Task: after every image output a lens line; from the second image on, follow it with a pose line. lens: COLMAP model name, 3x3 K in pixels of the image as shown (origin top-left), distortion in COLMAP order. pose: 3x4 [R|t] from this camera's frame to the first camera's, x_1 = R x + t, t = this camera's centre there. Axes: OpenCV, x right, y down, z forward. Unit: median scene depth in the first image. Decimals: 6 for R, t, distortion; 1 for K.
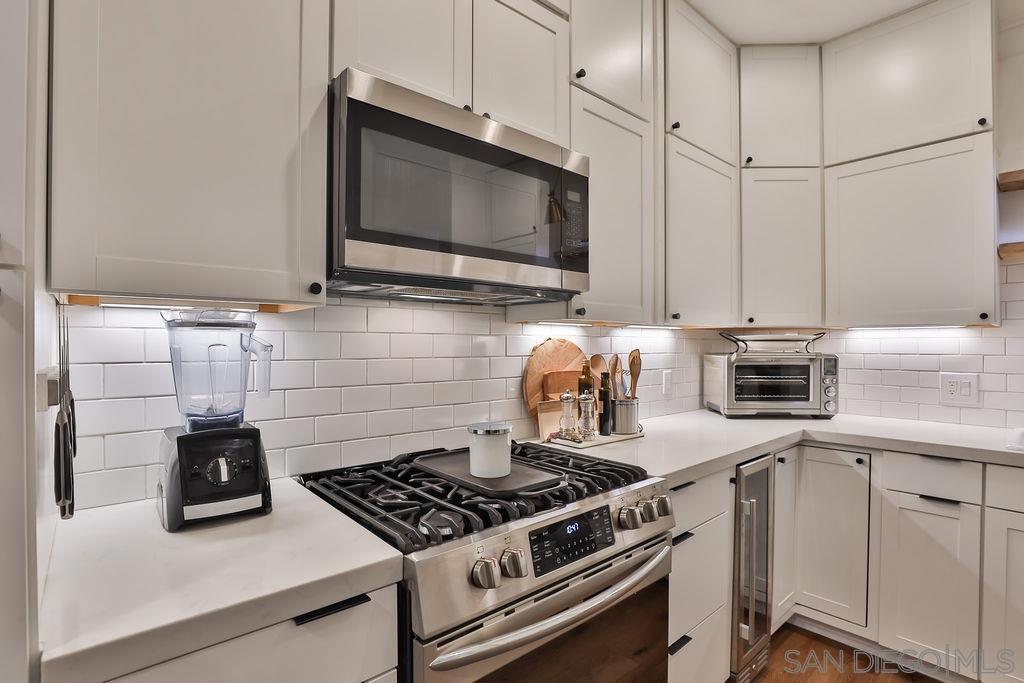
lens RADIAL K [[501.1, 0, 527.2], [0, 501.1, 346.9], [0, 0, 1]] dist [-0.020274, 0.000653]
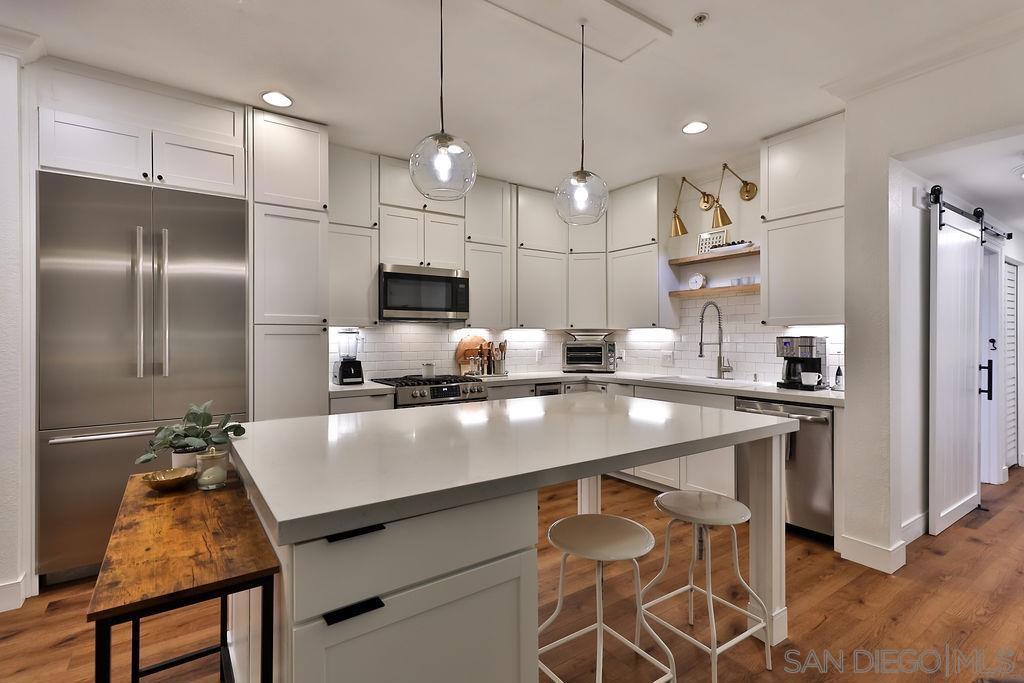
lens RADIAL K [[485.9, 0, 511.8], [0, 485.9, 337.4], [0, 0, 1]] dist [0.019510, 0.000153]
pose [[0.991043, -0.002395, -0.133522, 0.557813], [0.001739, 0.999986, -0.005028, 0.006043], [0.133532, 0.004751, 0.991033, -1.288538]]
